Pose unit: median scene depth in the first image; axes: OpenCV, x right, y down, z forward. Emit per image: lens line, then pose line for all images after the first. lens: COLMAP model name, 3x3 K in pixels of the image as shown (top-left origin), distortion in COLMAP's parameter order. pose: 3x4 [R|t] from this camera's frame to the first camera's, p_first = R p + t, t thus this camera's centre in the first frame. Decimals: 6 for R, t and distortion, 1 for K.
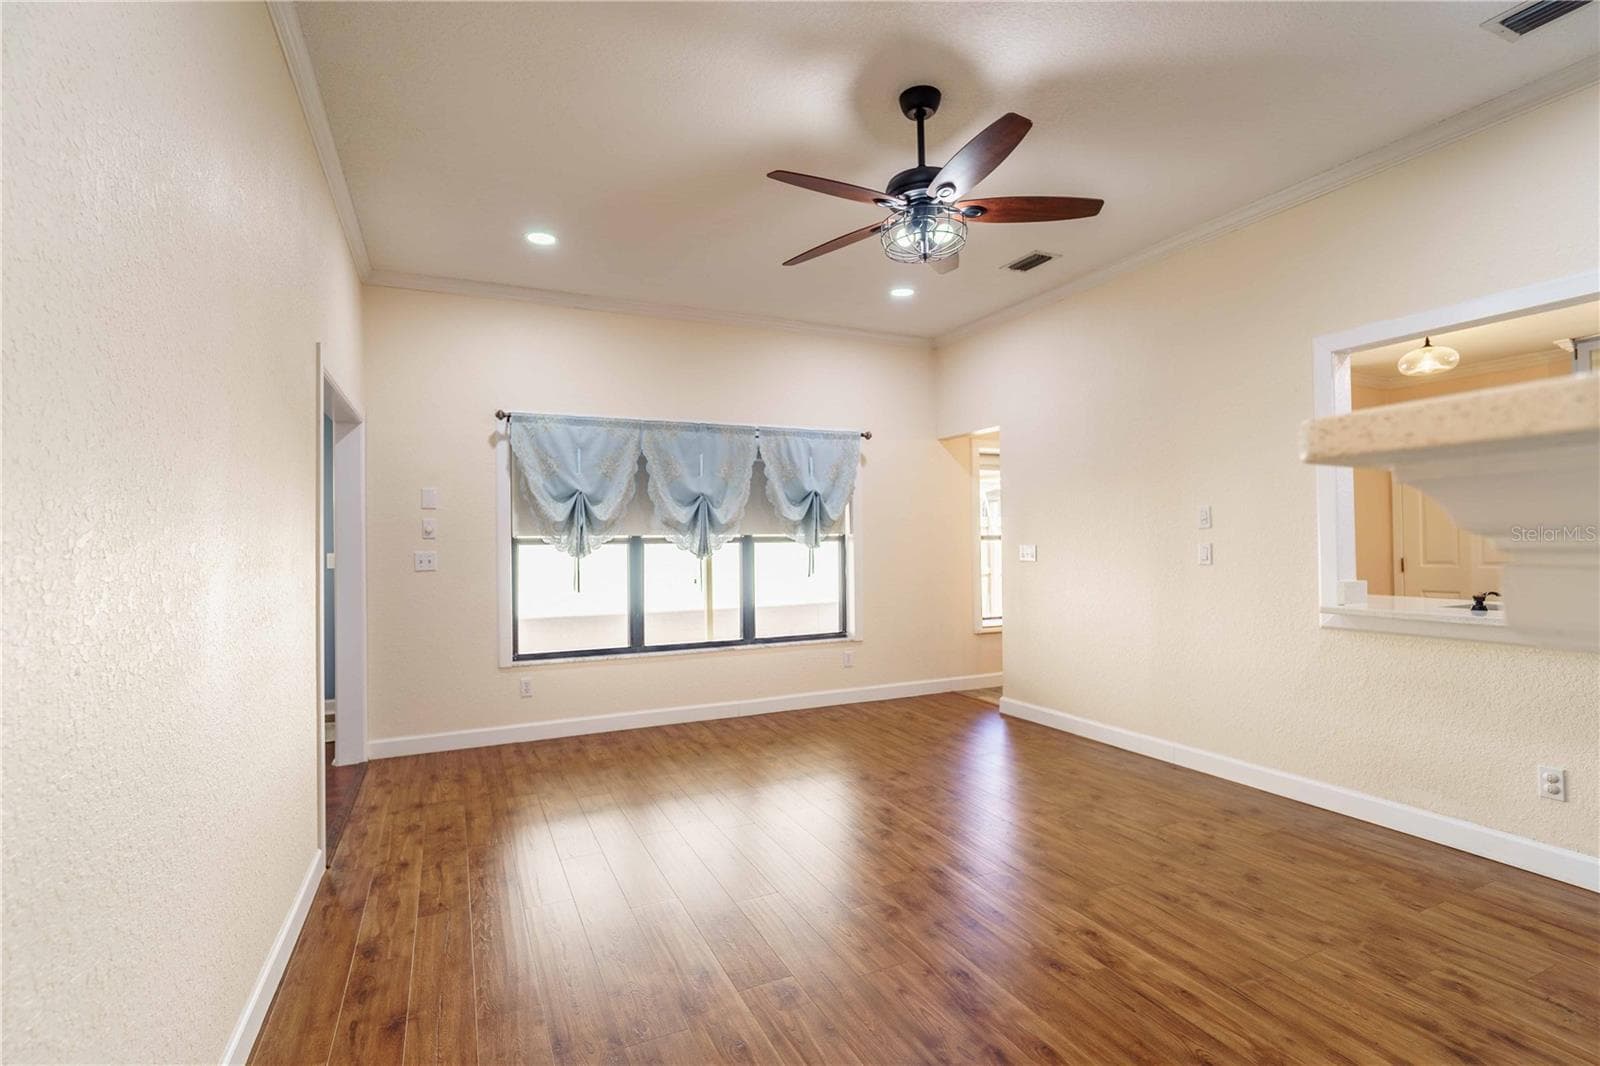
lens RADIAL K [[739.1, 0, 799.4], [0, 739.1, 531.3], [0, 0, 1]] dist [-0.010186, -0.000098]
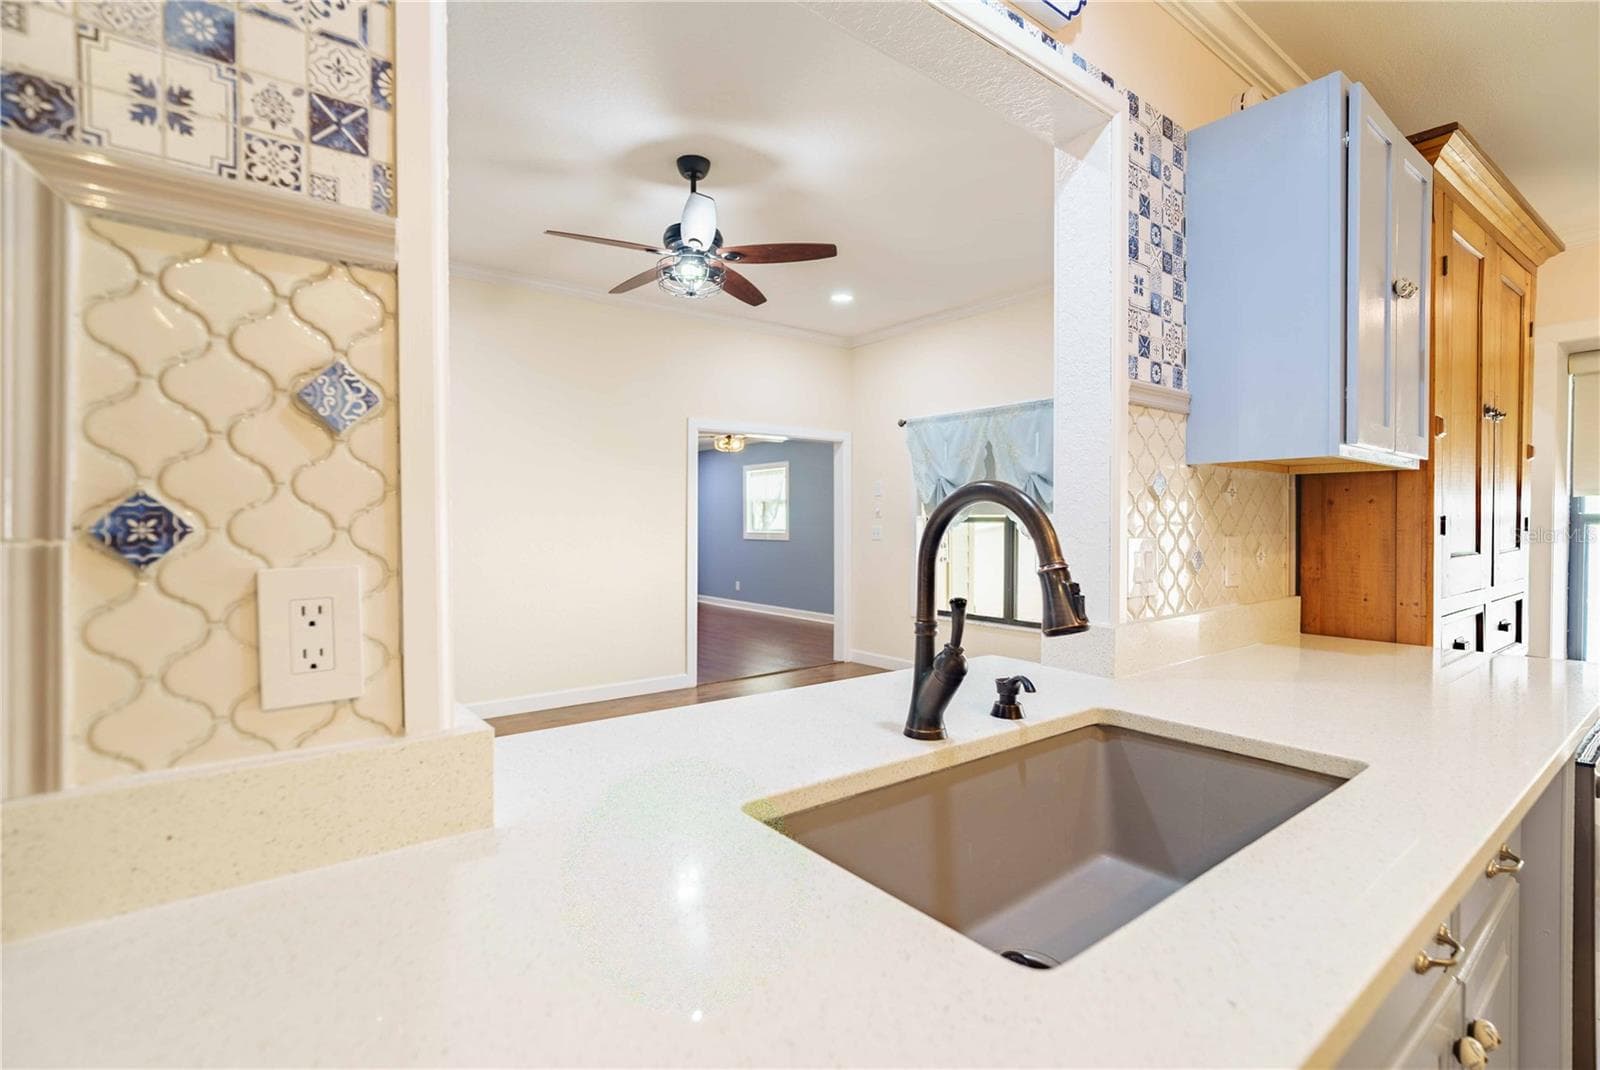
lens RADIAL K [[739.1, 0, 793.0], [0, 739.1, 531.0], [0, 0, 1]] dist [-0.010186, -0.000098]
pose [[0.229054, 0.026644, -0.973049, 0.772435], [0.006396, 0.999563, 0.028876, -0.004747], [0.973393, -0.012838, 0.228784, 0.475803]]
